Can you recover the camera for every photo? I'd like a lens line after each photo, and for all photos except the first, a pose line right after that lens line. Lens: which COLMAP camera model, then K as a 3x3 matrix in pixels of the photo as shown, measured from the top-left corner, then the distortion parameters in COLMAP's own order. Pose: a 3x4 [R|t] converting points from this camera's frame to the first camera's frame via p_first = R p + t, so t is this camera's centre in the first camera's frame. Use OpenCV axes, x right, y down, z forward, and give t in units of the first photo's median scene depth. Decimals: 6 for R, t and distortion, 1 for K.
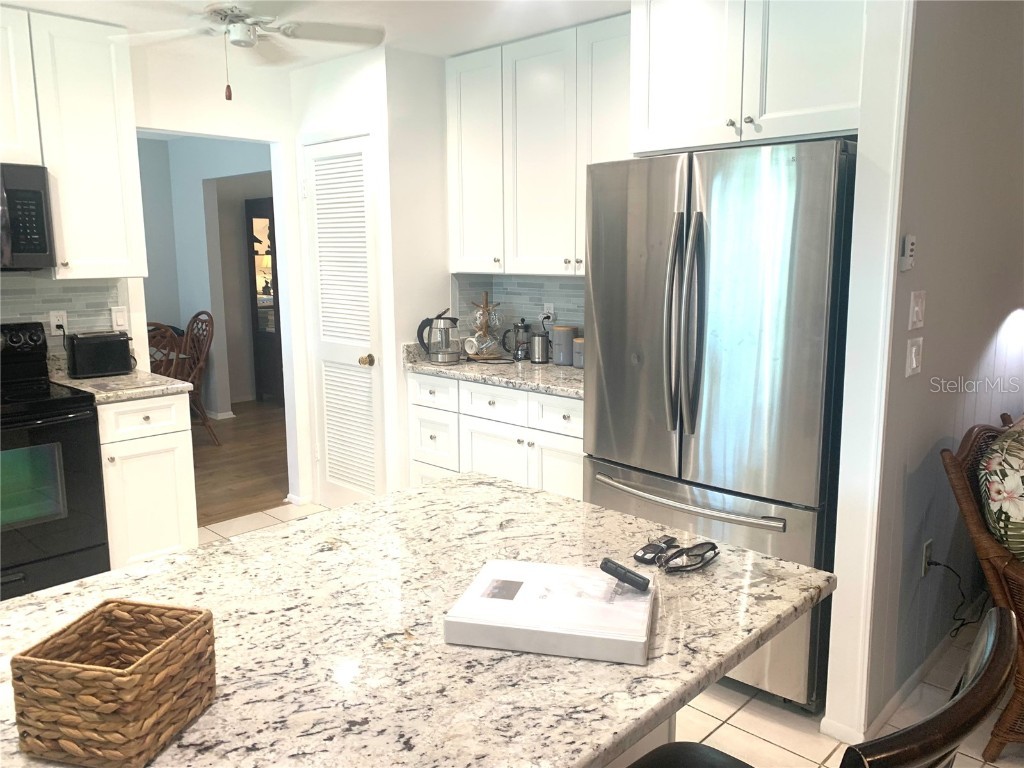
lens RADIAL K [[773.2, 0, 516.7], [0, 773.2, 386.8], [0, 0, 1]] dist [0.069584, -0.076314]
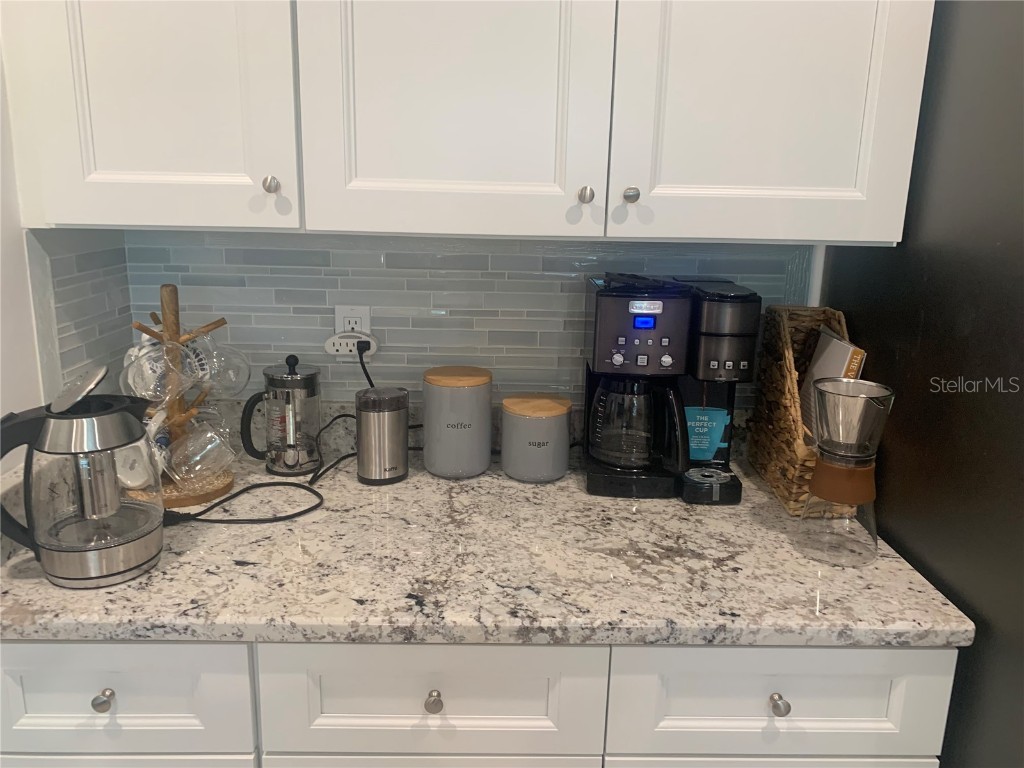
lens RADIAL K [[773.1, 0, 512.0], [0, 773.1, 384.0], [0, 0, 1]] dist [0.020061, -0.003703]
pose [[0.707306, -0.156583, 0.689348, -0.304561], [0.098360, 0.987473, 0.123378, -0.200752], [-0.700031, -0.019462, 0.713847, 1.250952]]
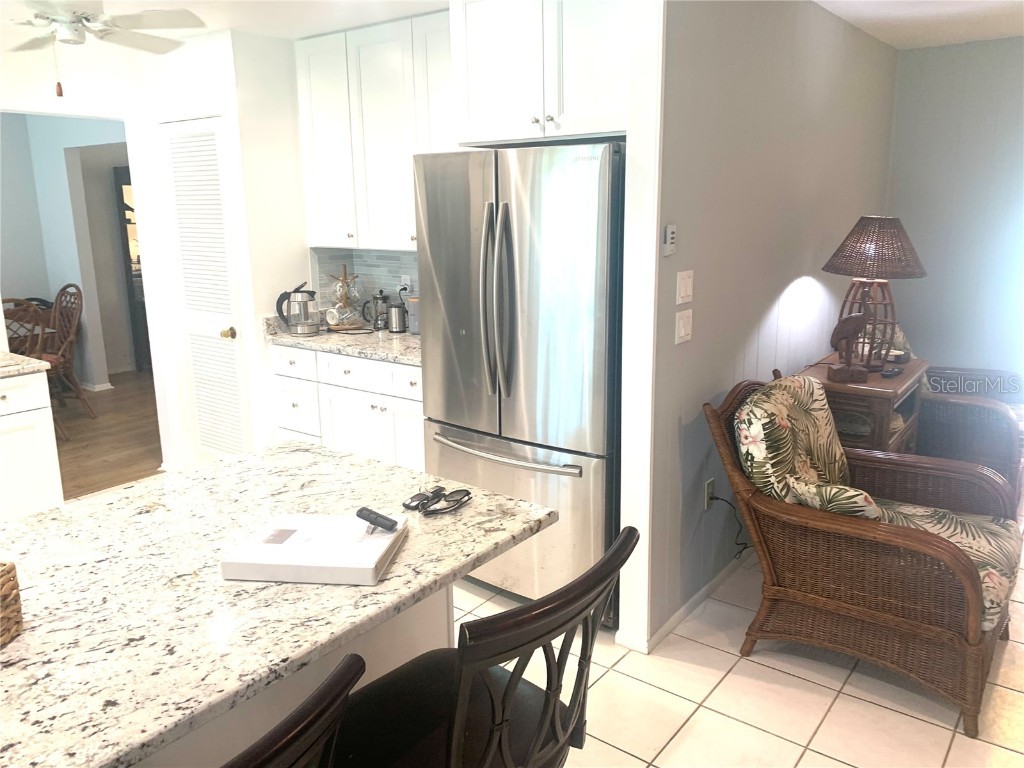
lens RADIAL K [[773.1, 0, 512.0], [0, 773.1, 384.0], [0, 0, 1]] dist [0.020061, -0.003703]
pose [[0.993559, -0.031864, 0.108742, 0.122853], [0.026132, 0.998213, 0.053738, -0.022063], [-0.110260, -0.050550, 0.992616, -0.143849]]
